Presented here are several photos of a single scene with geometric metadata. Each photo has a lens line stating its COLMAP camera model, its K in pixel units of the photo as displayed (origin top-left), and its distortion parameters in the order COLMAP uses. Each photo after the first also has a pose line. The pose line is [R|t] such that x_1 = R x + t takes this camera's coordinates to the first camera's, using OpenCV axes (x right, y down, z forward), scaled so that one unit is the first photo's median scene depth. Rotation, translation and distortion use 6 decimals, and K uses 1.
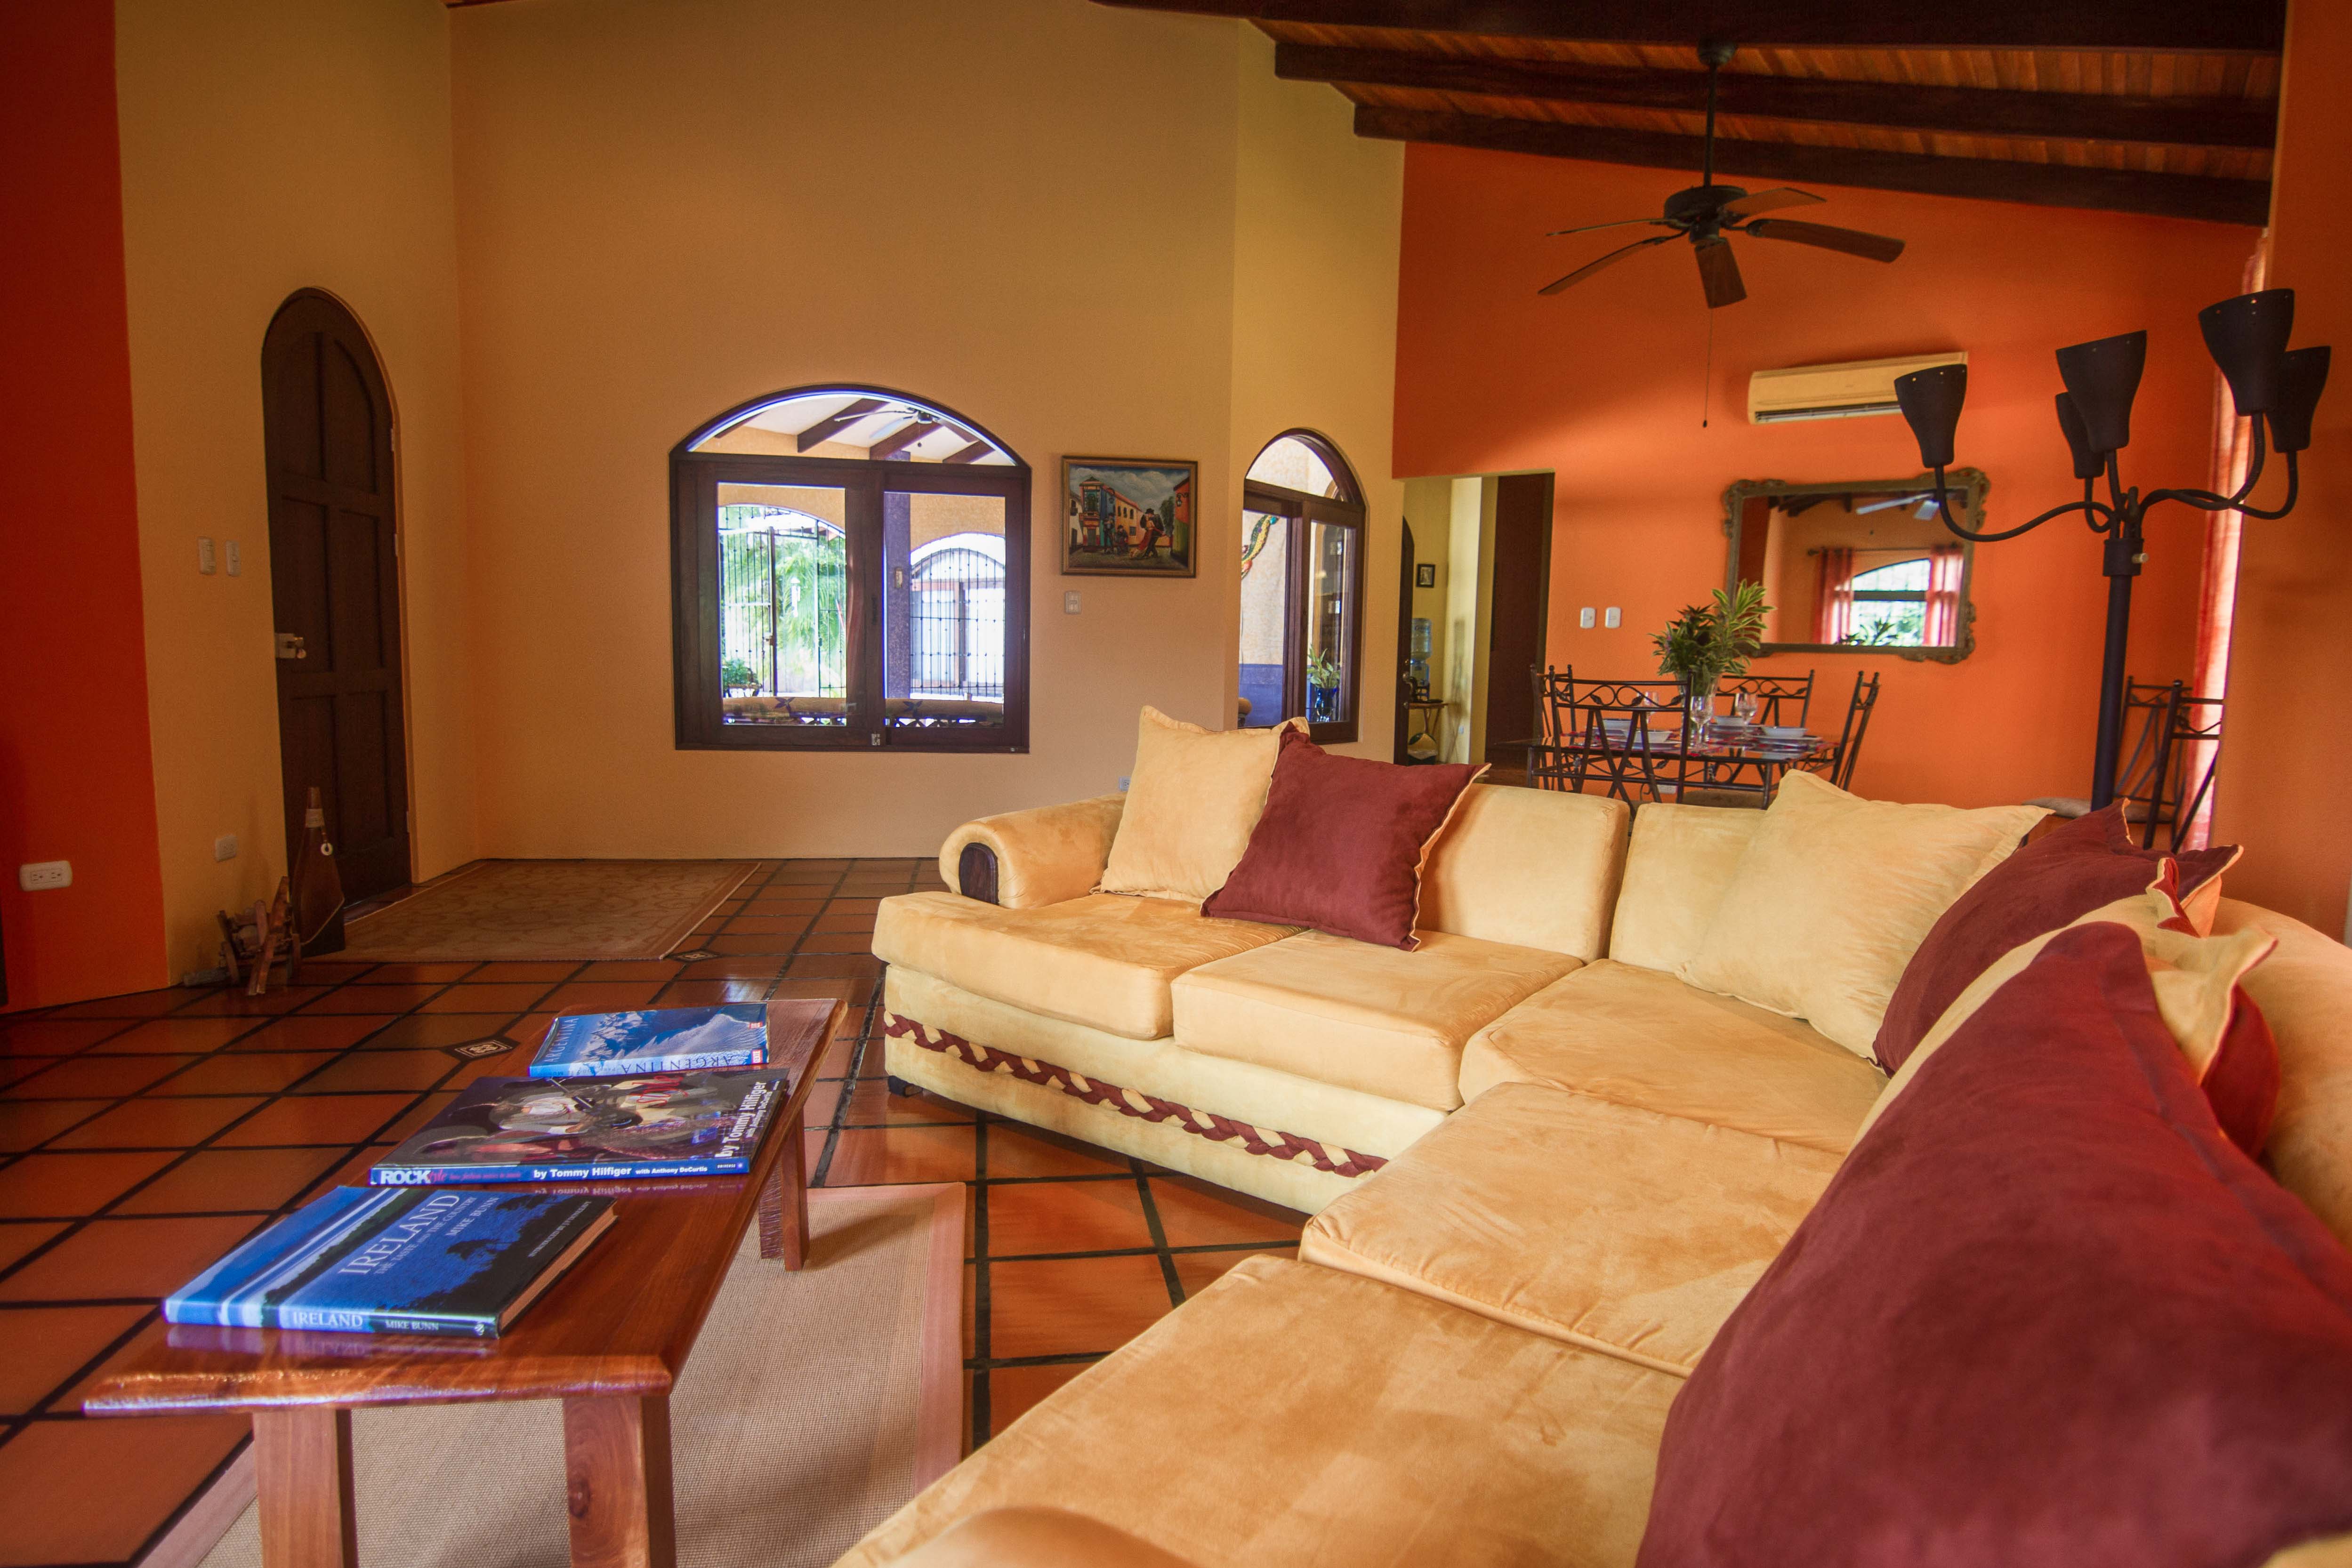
lens RADIAL K [[1245.6, 0, 1191.7], [0, 1245.6, 789.7], [0, 0, 1]] dist [-0.016282, -0.007236]
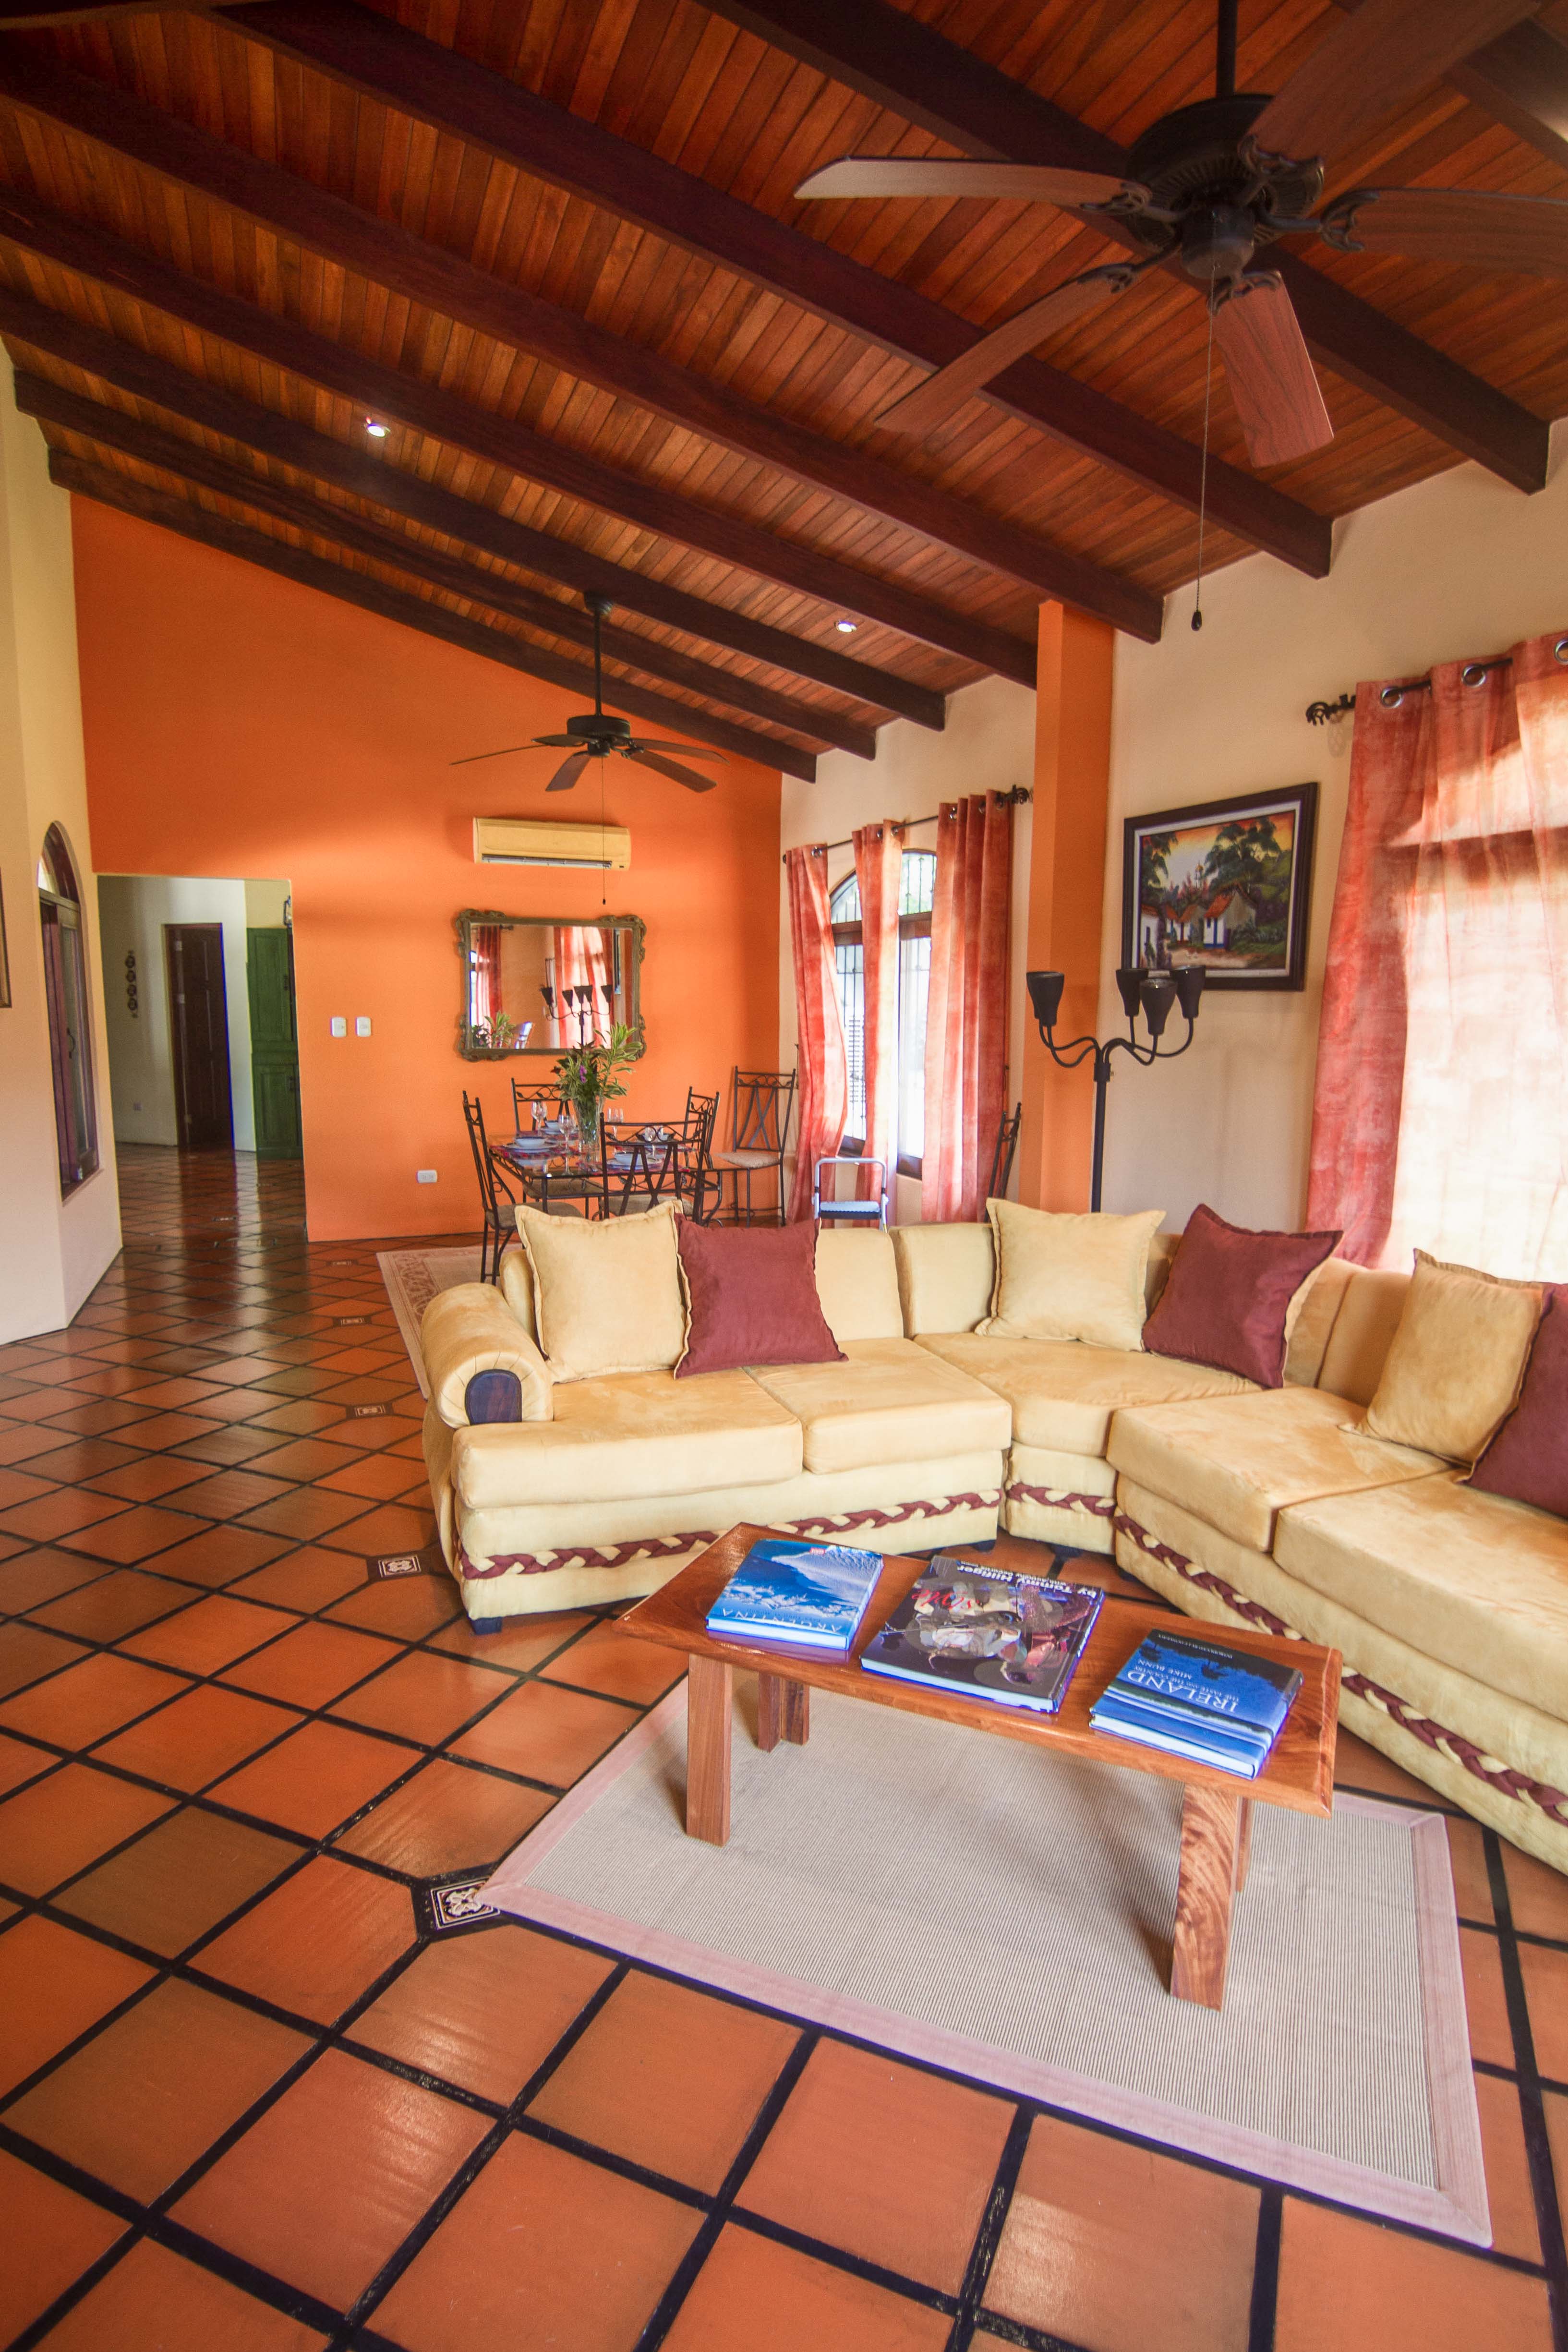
lens RADIAL K [[1245.6, 0, 802.4], [0, 1245.6, 1181.1], [0, 0, 1]] dist [-0.016282, -0.007236]
pose [[0.543441, -0.134231, 0.828646, -0.896445], [0.090997, 0.990735, 0.100810, -0.198250], [-0.834501, 0.020620, 0.550621, 0.231488]]
